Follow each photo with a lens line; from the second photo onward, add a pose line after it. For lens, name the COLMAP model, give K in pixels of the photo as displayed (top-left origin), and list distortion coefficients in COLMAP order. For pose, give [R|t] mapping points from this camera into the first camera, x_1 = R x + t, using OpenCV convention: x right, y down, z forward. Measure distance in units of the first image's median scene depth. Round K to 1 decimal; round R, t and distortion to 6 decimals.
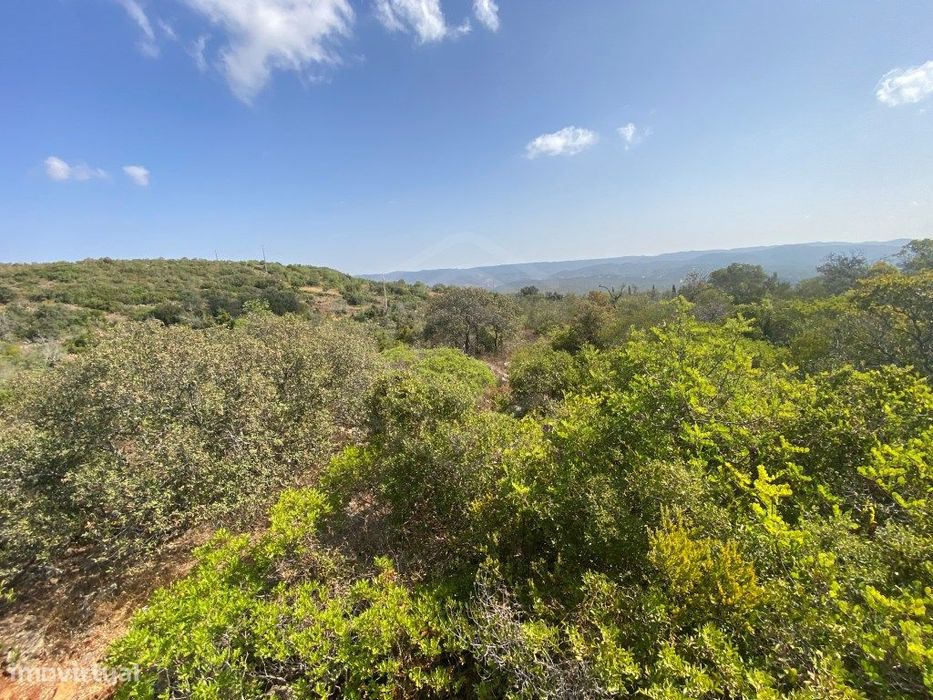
lens RADIAL K [[375.6, 0, 465.4], [0, 375.6, 350.0], [0, 0, 1]] dist [0.018949, -0.021156]
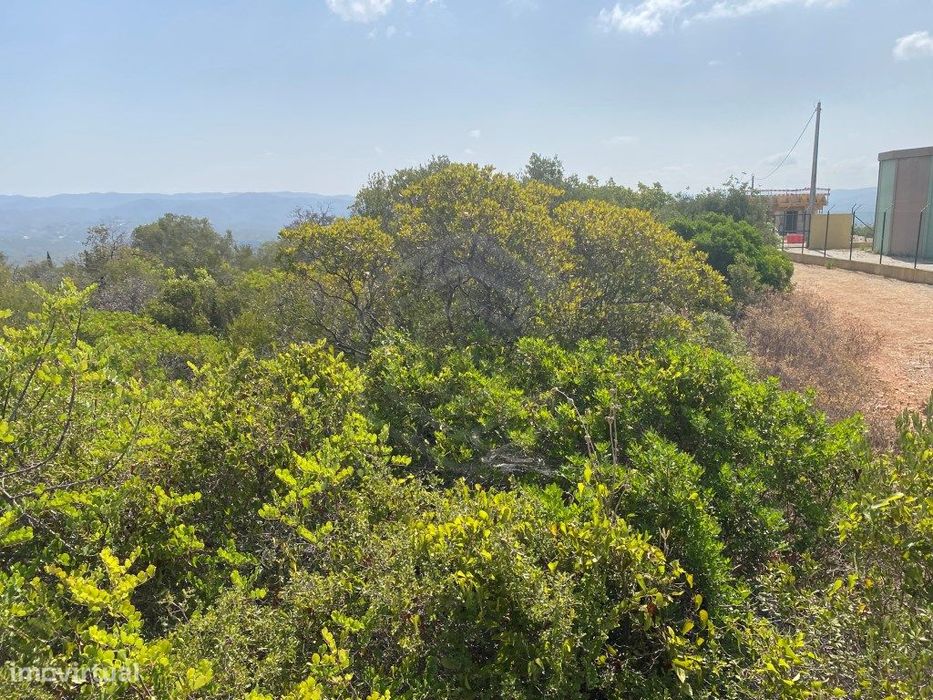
lens RADIAL K [[701.6, 0, 466.5], [0, 701.6, 350.0], [0, 0, 1]] dist [0.035697, -0.038619]
pose [[0.557003, -0.114709, 0.822551, 0.128486], [0.144311, 0.988717, 0.040159, 0.028269], [-0.817876, 0.096335, 0.567272, -0.006875]]
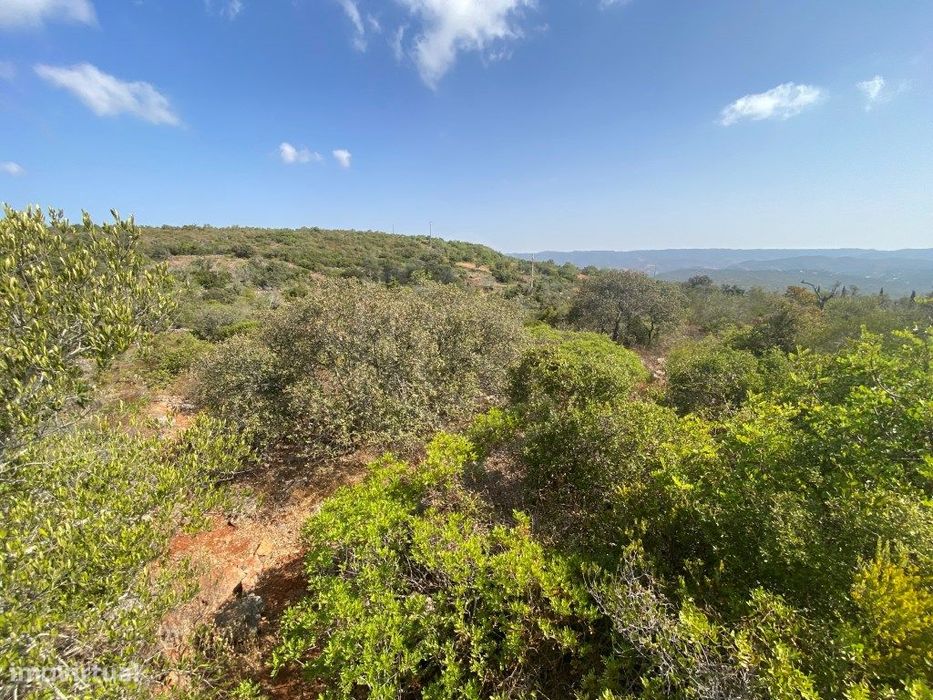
lens RADIAL K [[374.6, 0, 466.5], [0, 374.6, 350.0], [0, 0, 1]] dist [0.035035, -0.034728]
pose [[0.926587, 0.143729, -0.347531, -0.036193], [-0.126031, 0.989327, 0.073134, 0.025503], [0.354333, -0.023965, 0.934812, -0.019767]]
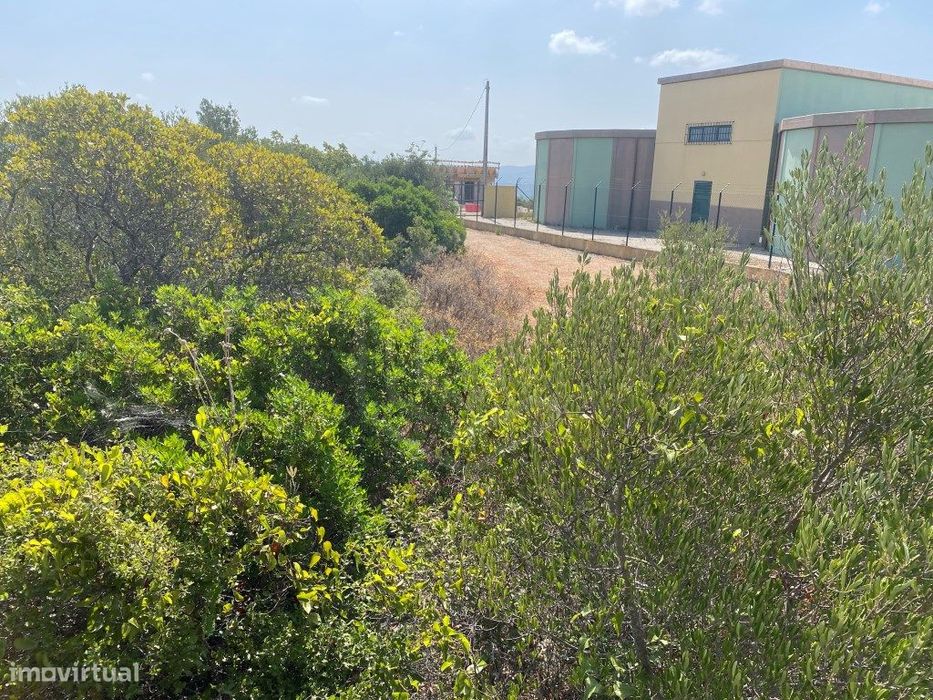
lens RADIAL K [[698.1, 0, 472.2], [0, 698.1, 351.8], [0, 0, 1]] dist [0.060031, -0.103435]
pose [[0.164709, -0.175933, 0.970525, 0.163436], [0.142141, 0.977927, 0.153152, 0.059830], [-0.976047, 0.112726, 0.186080, -0.052302]]
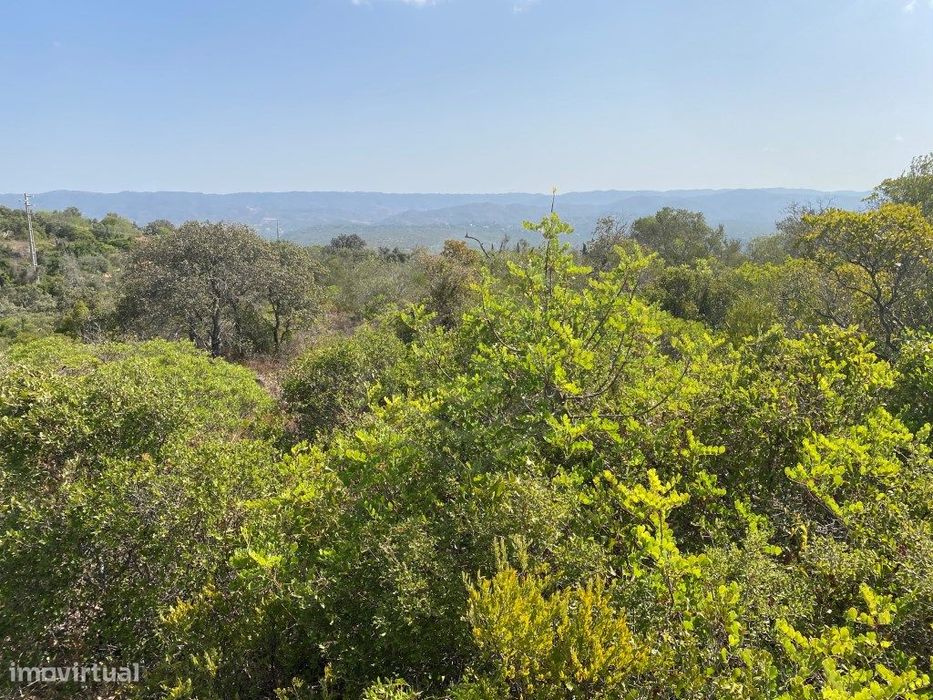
lens RADIAL K [[704.7, 0, 477.0], [0, 704.7, 347.8], [0, 0, 1]] dist [0.035392, -0.041687]
pose [[0.940886, -0.009179, 0.338600, 0.053372], [0.013457, 0.999857, -0.010288, 0.052448], [-0.338457, 0.014236, 0.940874, -0.005006]]
